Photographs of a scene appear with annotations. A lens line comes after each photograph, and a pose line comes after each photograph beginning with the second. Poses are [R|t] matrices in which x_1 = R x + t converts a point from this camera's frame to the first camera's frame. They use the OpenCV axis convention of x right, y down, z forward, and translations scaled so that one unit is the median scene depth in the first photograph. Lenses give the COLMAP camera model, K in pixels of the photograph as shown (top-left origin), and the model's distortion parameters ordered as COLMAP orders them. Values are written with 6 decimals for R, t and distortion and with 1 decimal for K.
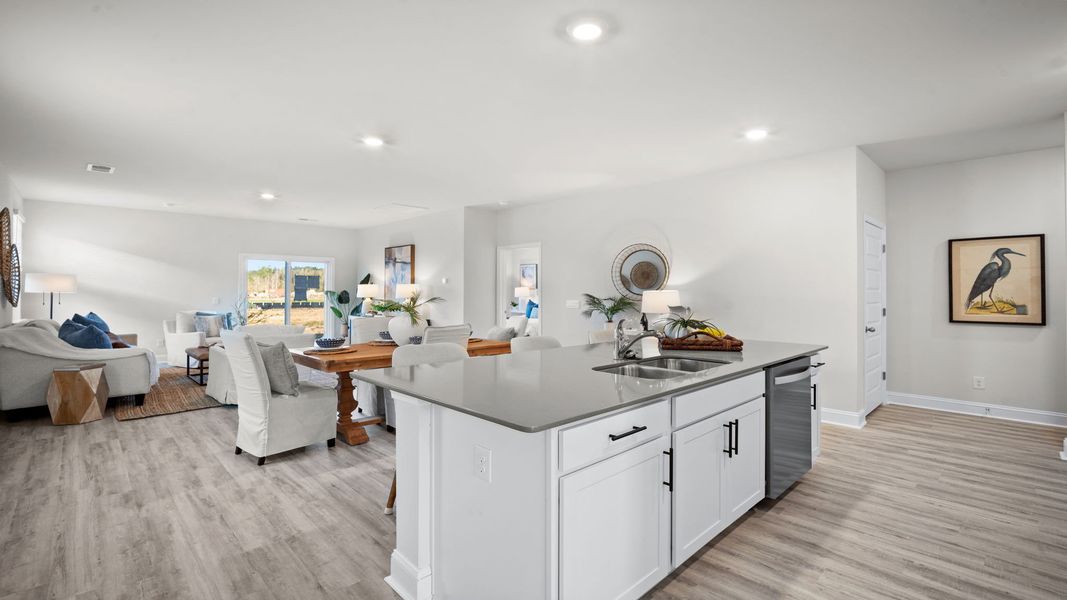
lens RADIAL K [[470.9, 0, 529.6], [0, 470.9, 290.3], [0, 0, 1]] dist [-0.008977, 0.000055]
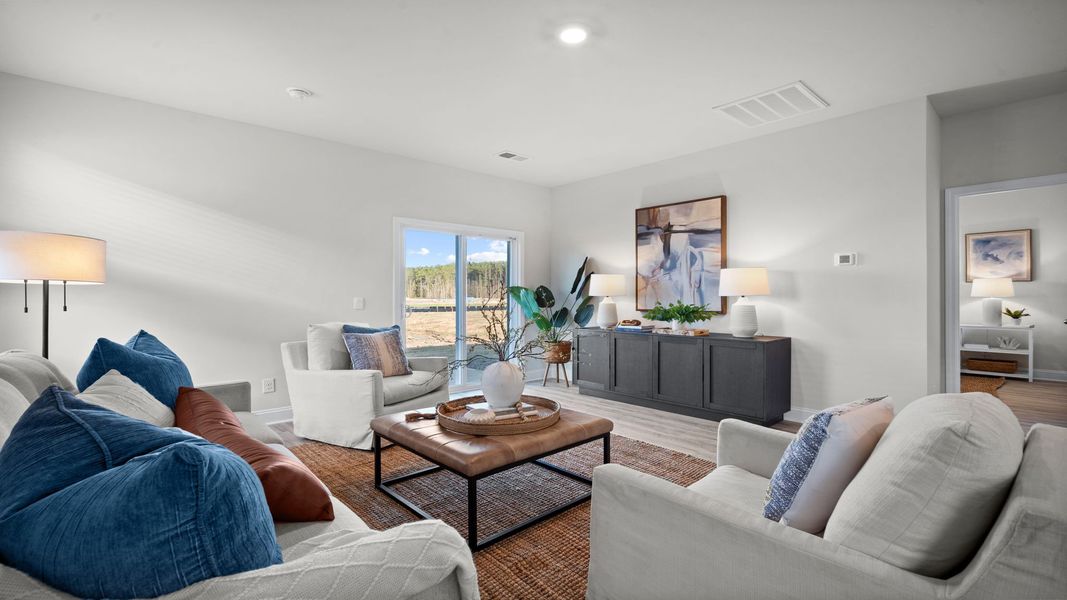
lens RADIAL K [[465.6, 0, 535.1], [0, 465.6, 296.2], [0, 0, 1]] dist [-0.002329, 0.000032]
pose [[0.999643, -0.005654, -0.026131, -0.749817], [0.005723, 0.999980, 0.002557, 0.023739], [0.026116, -0.002706, 0.999655, 0.777469]]
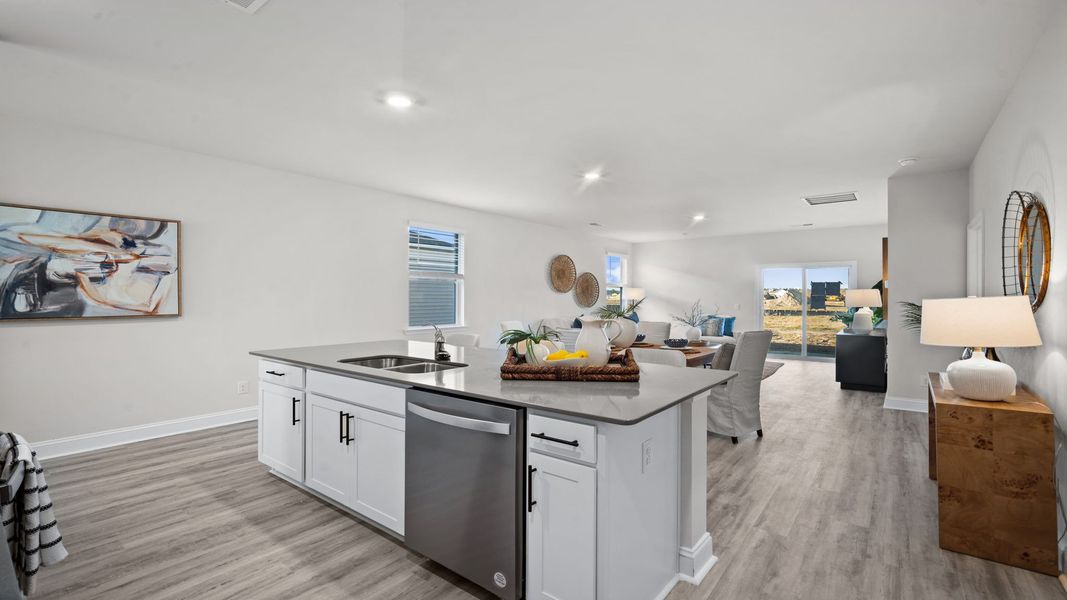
lens RADIAL K [[465.6, 0, 535.1], [0, 465.6, 296.2], [0, 0, 1]] dist [-0.002329, 0.000032]
pose [[0.141580, -0.005172, -0.989913, 0.684016], [-0.000266, 0.999986, -0.005263, 0.002749], [0.989927, 0.001009, 0.141577, 0.552012]]
